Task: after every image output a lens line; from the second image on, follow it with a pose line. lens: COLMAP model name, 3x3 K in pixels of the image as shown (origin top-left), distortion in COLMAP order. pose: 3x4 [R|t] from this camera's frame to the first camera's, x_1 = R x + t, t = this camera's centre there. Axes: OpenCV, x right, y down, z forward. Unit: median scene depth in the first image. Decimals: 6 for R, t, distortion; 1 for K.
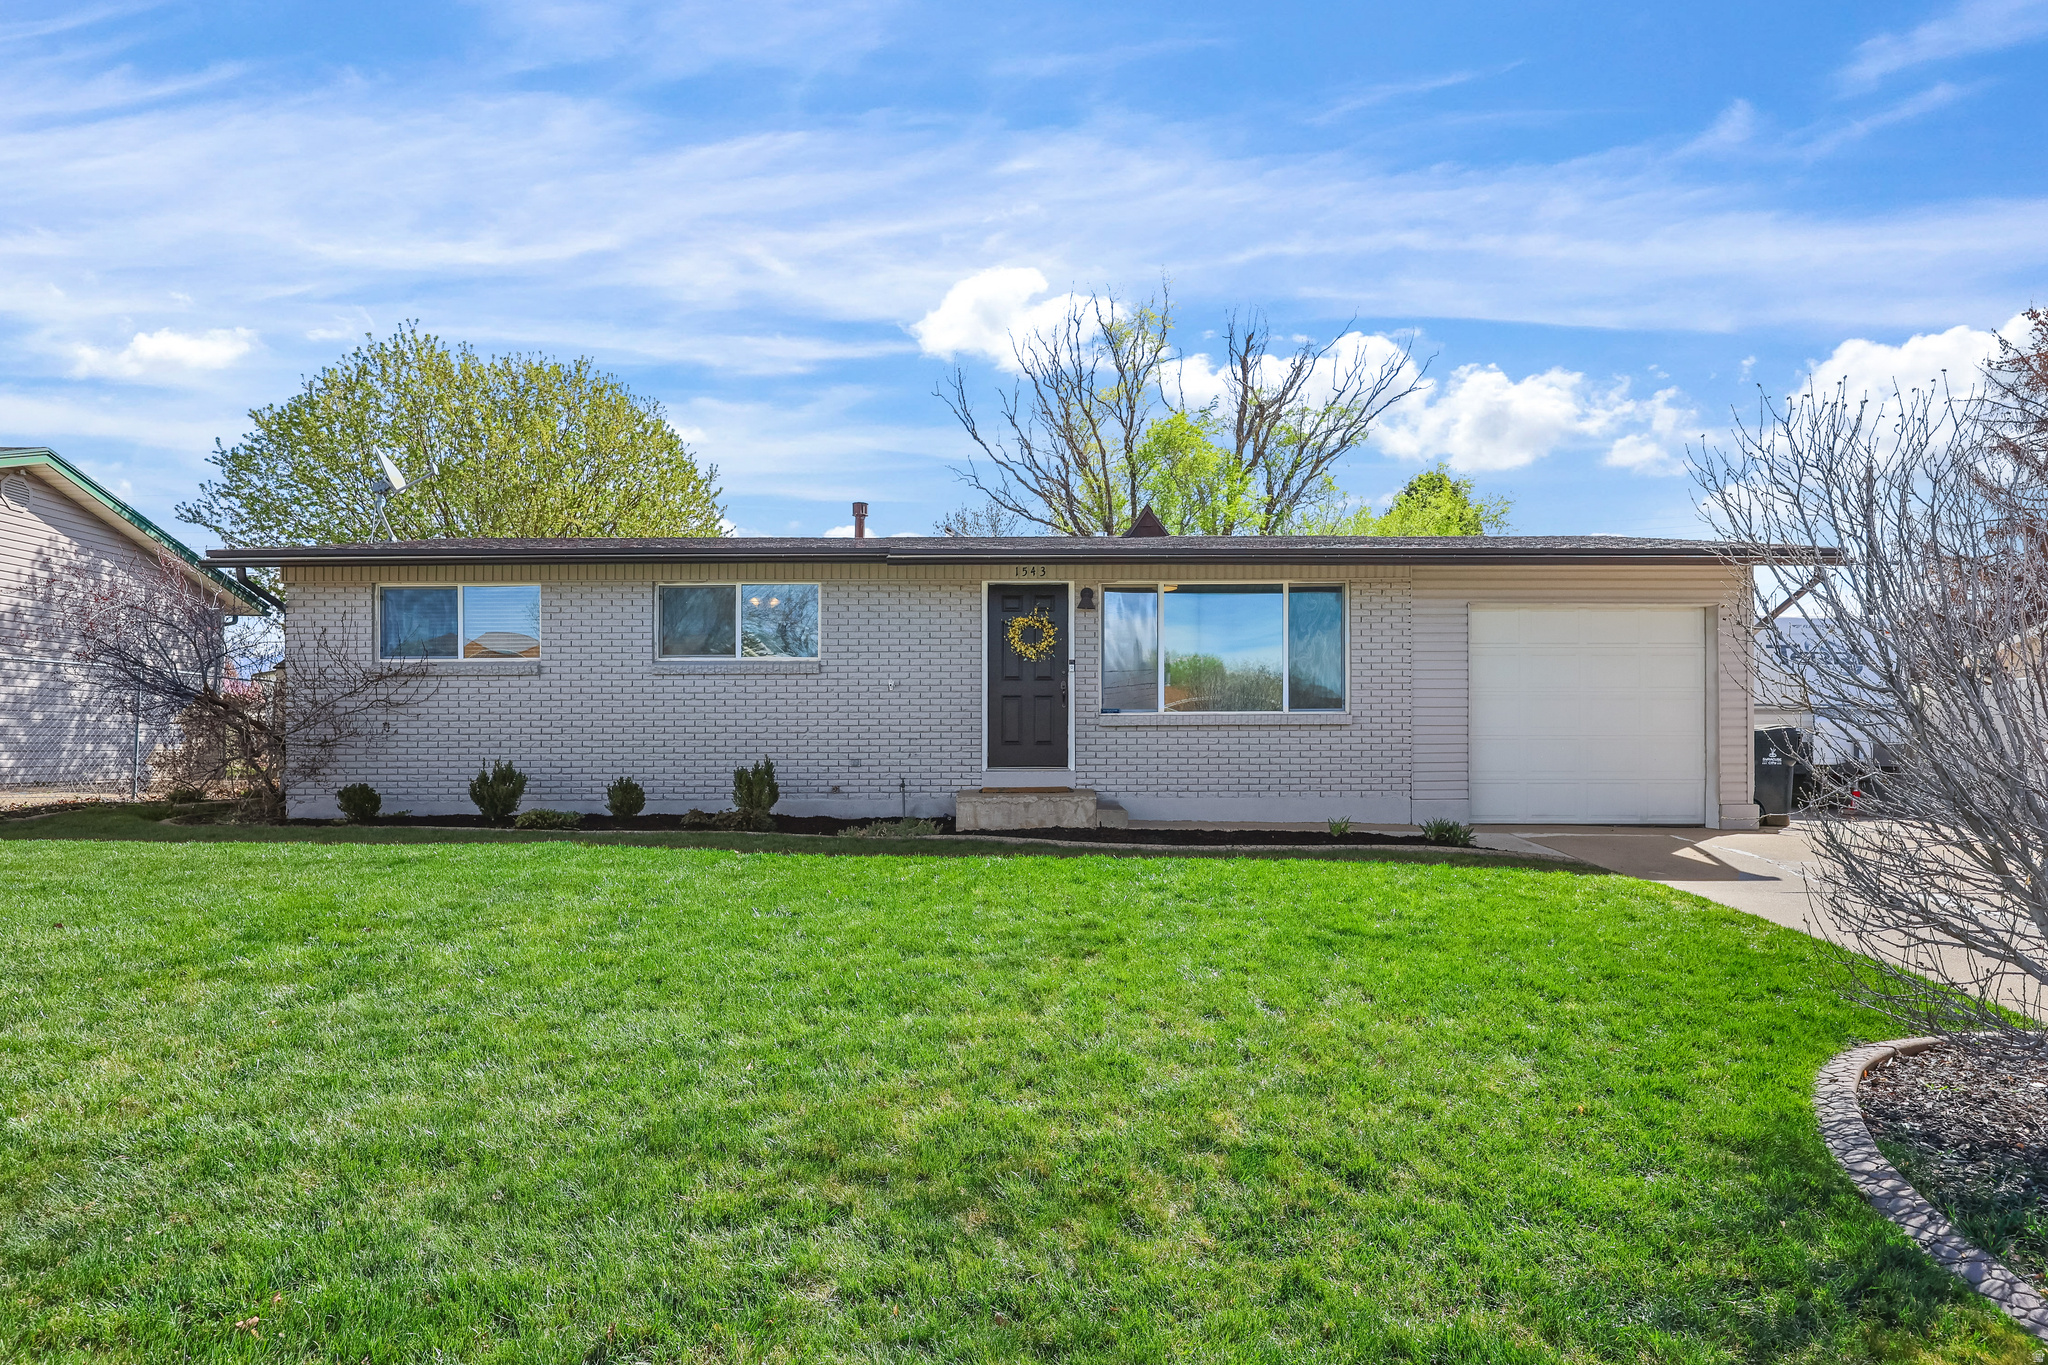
lens RADIAL K [[1121.5, 0, 981.6], [0, 1121.5, 751.4], [0, 0, 1]] dist [0.002079, 0.002334]
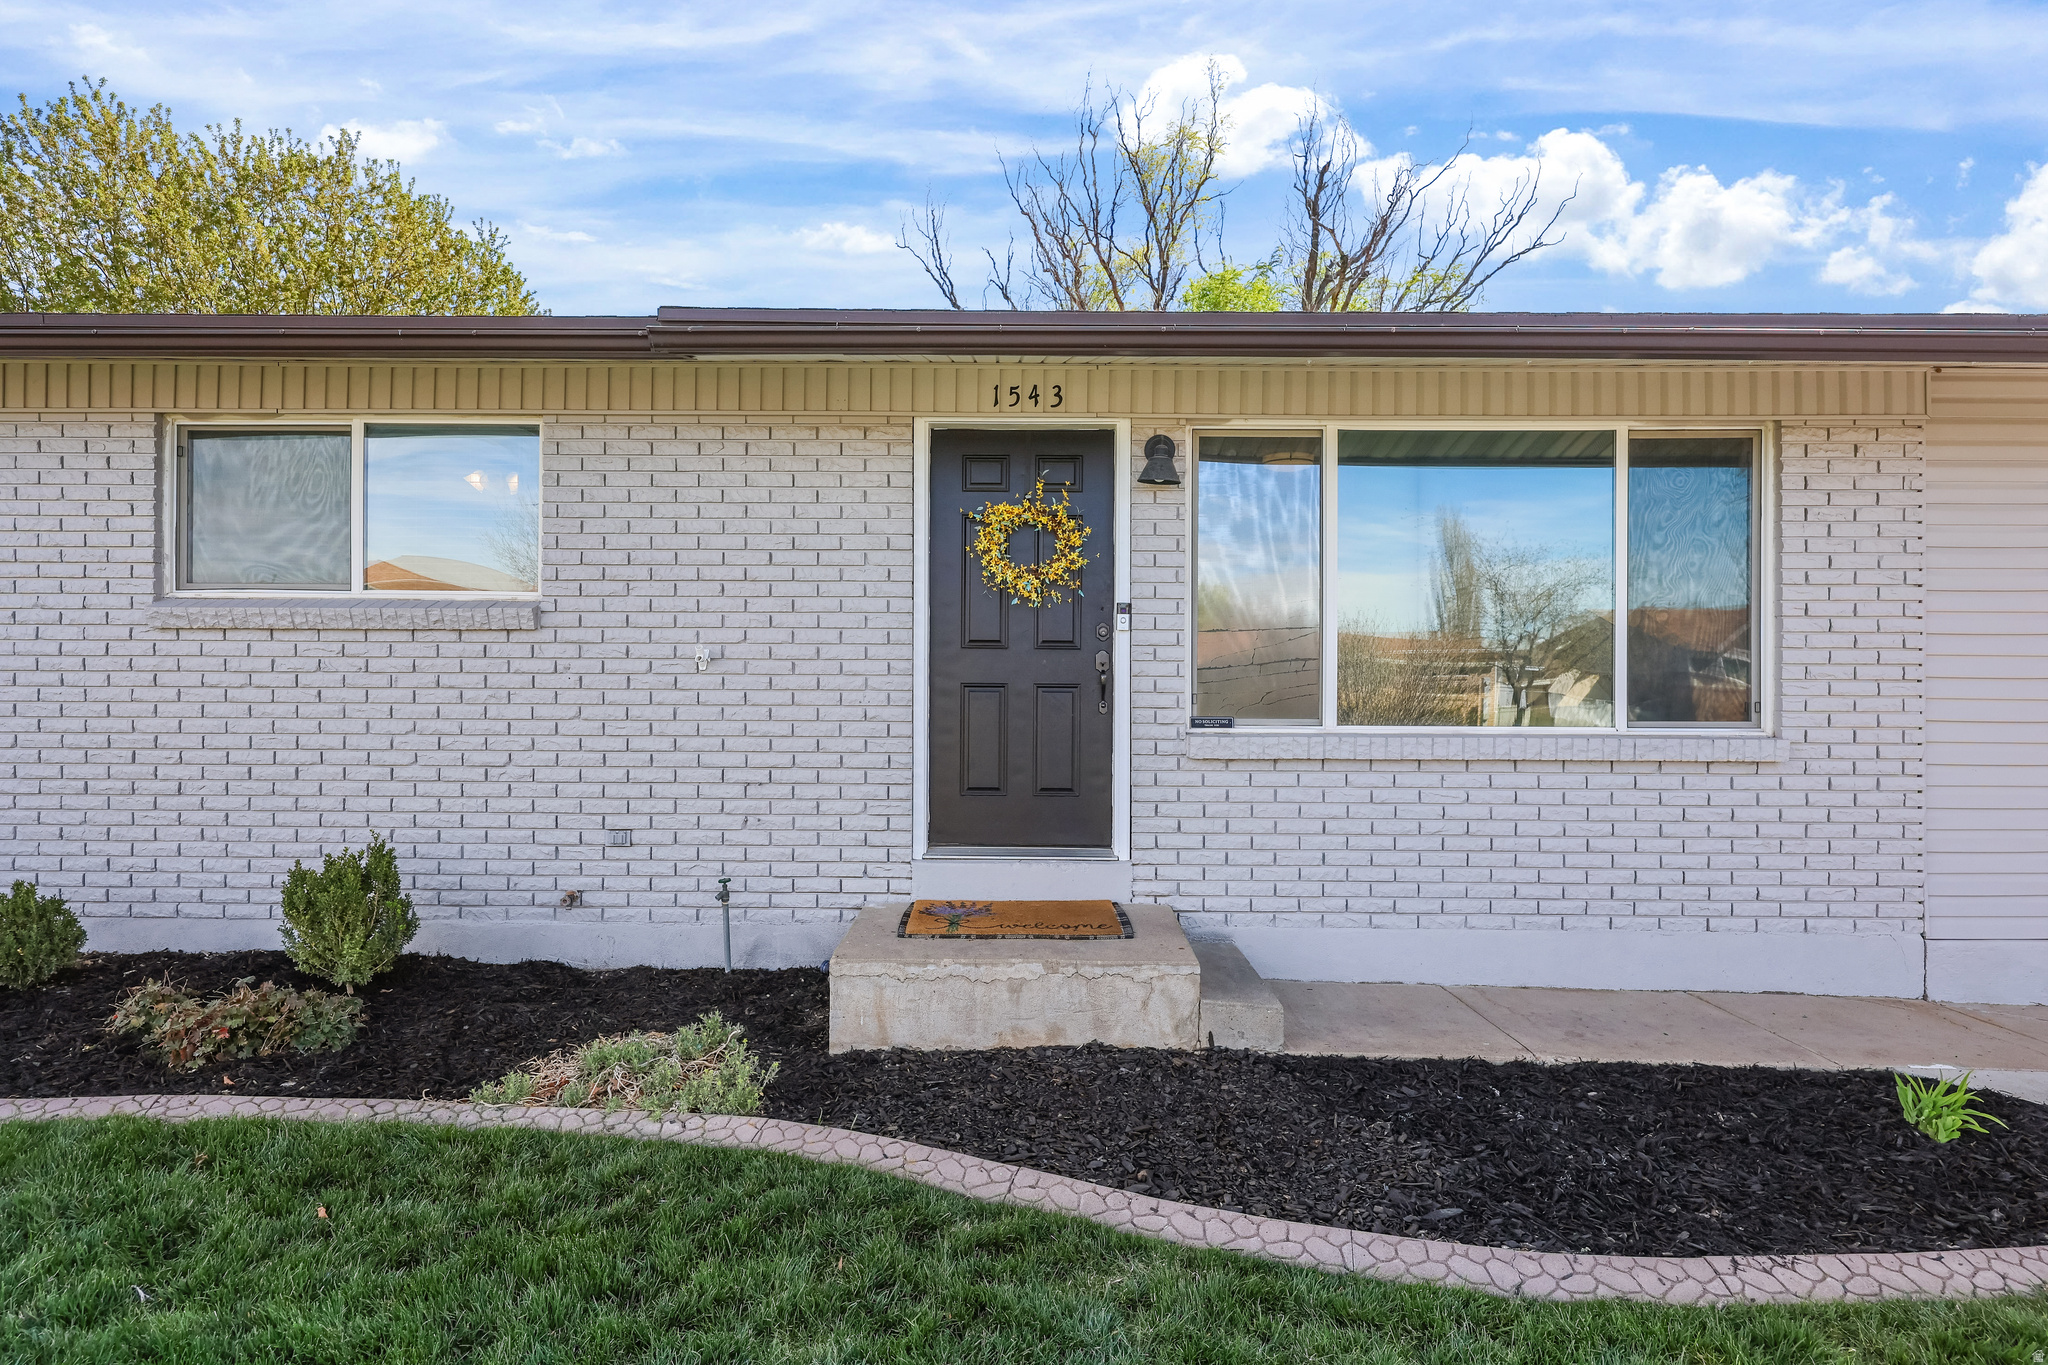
lens RADIAL K [[1121.5, 0, 976.5], [0, 1121.5, 684.3], [0, 0, 1]] dist [0.002079, 0.002334]
pose [[0.999962, 0.008520, 0.001827, 0.023572], [-0.008506, 0.999938, -0.007231, -0.046712], [-0.001888, 0.007215, 0.999972, 0.567999]]
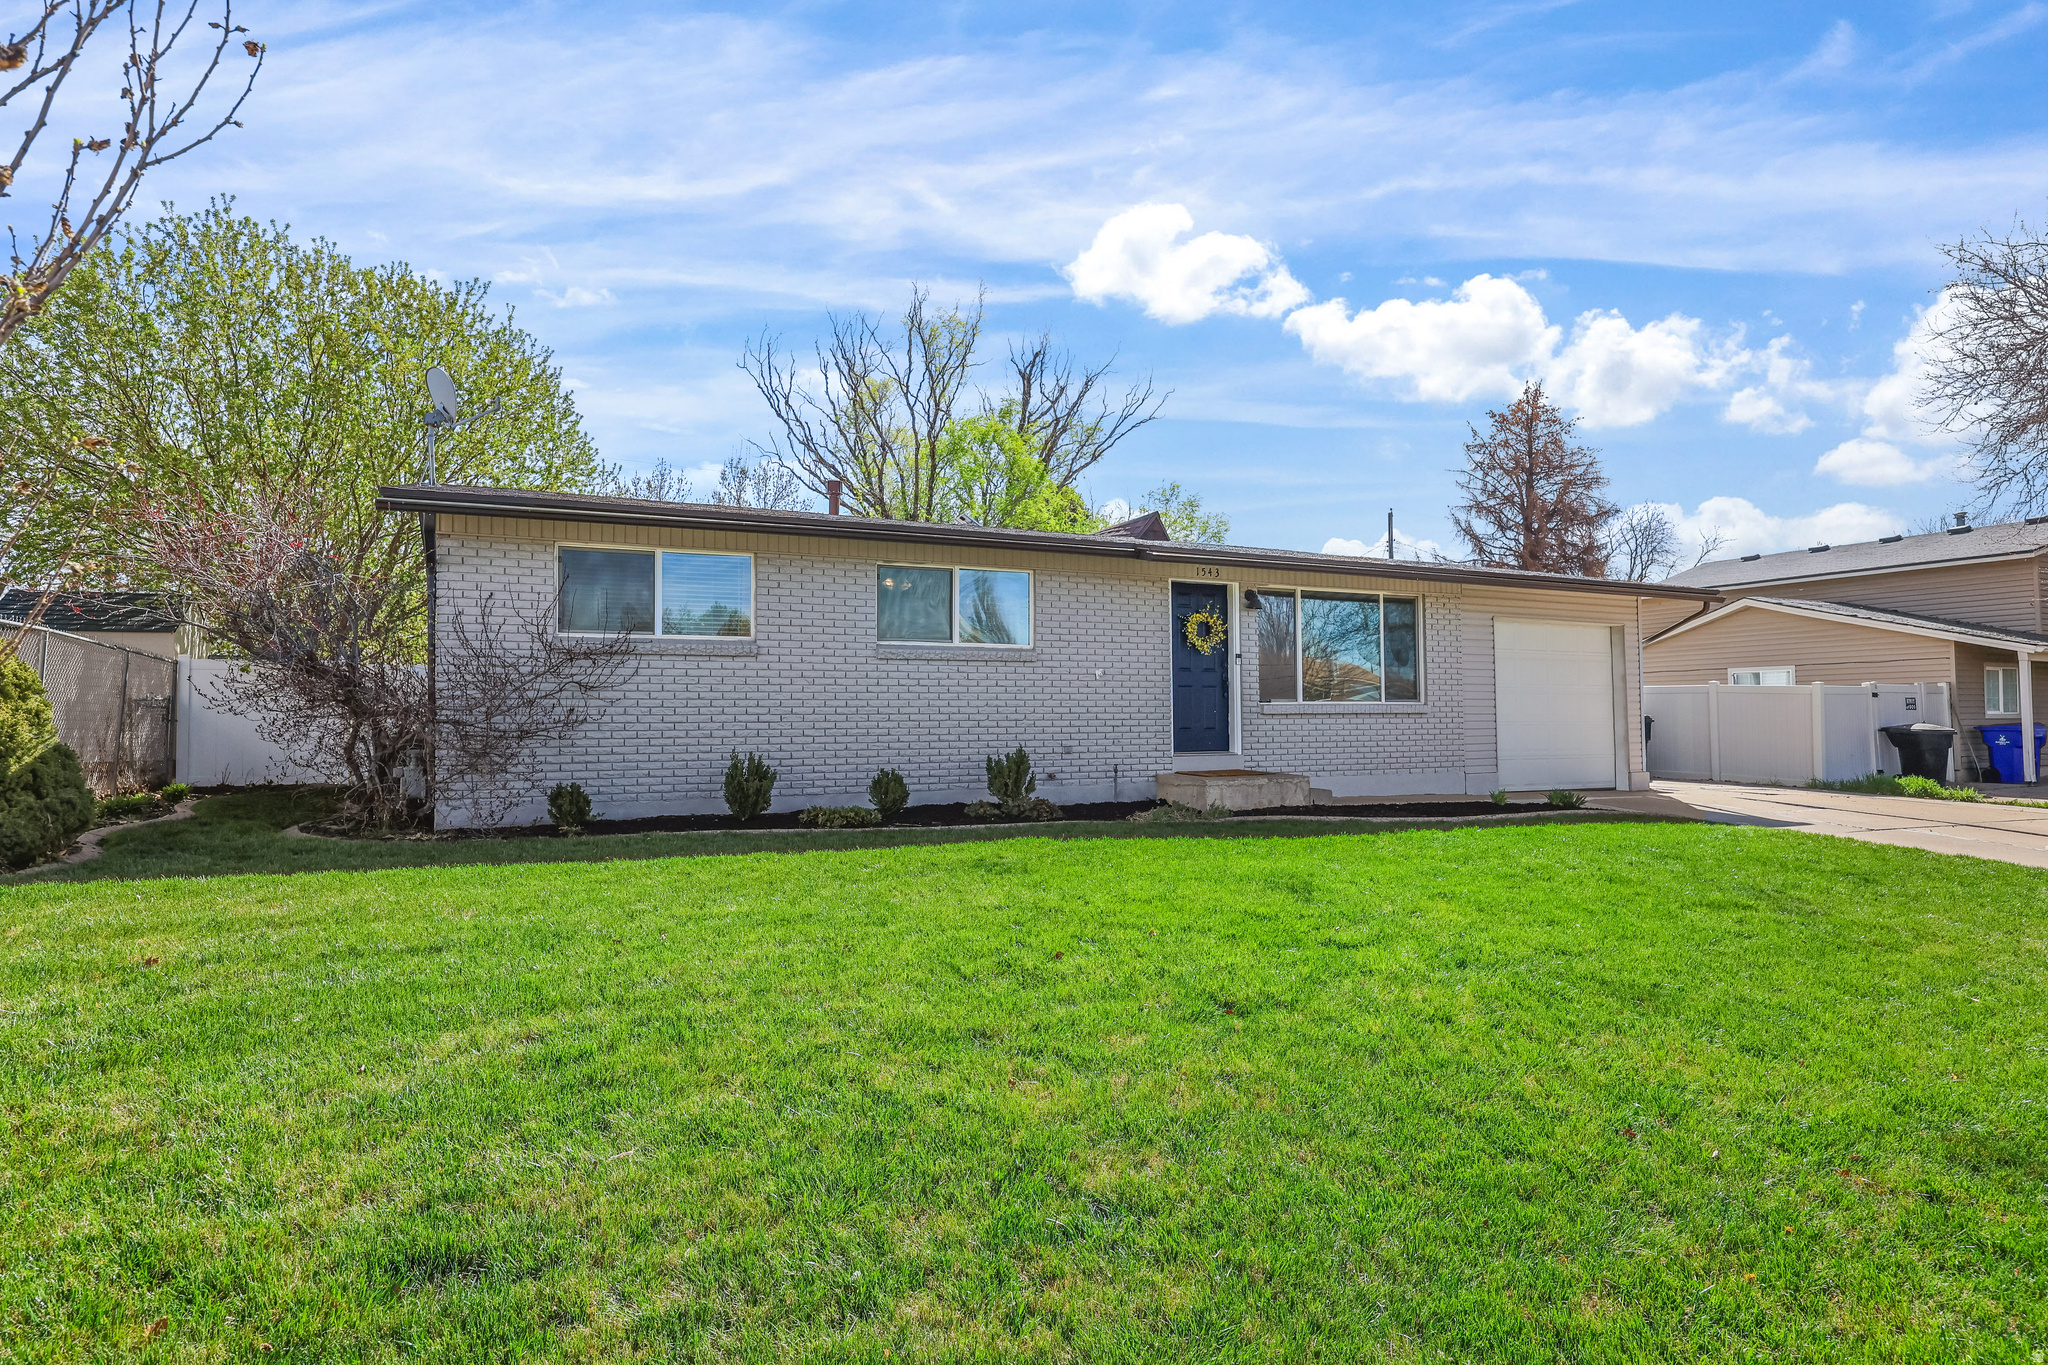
lens RADIAL K [[1121.5, 0, 968.5], [0, 1121.5, 690.3], [0, 0, 1]] dist [0.002079, 0.002334]
pose [[0.901090, 0.010159, 0.433514, -0.632647], [0.005411, 0.999384, -0.034668, -0.009112], [-0.433599, 0.033585, 0.900480, 0.123202]]
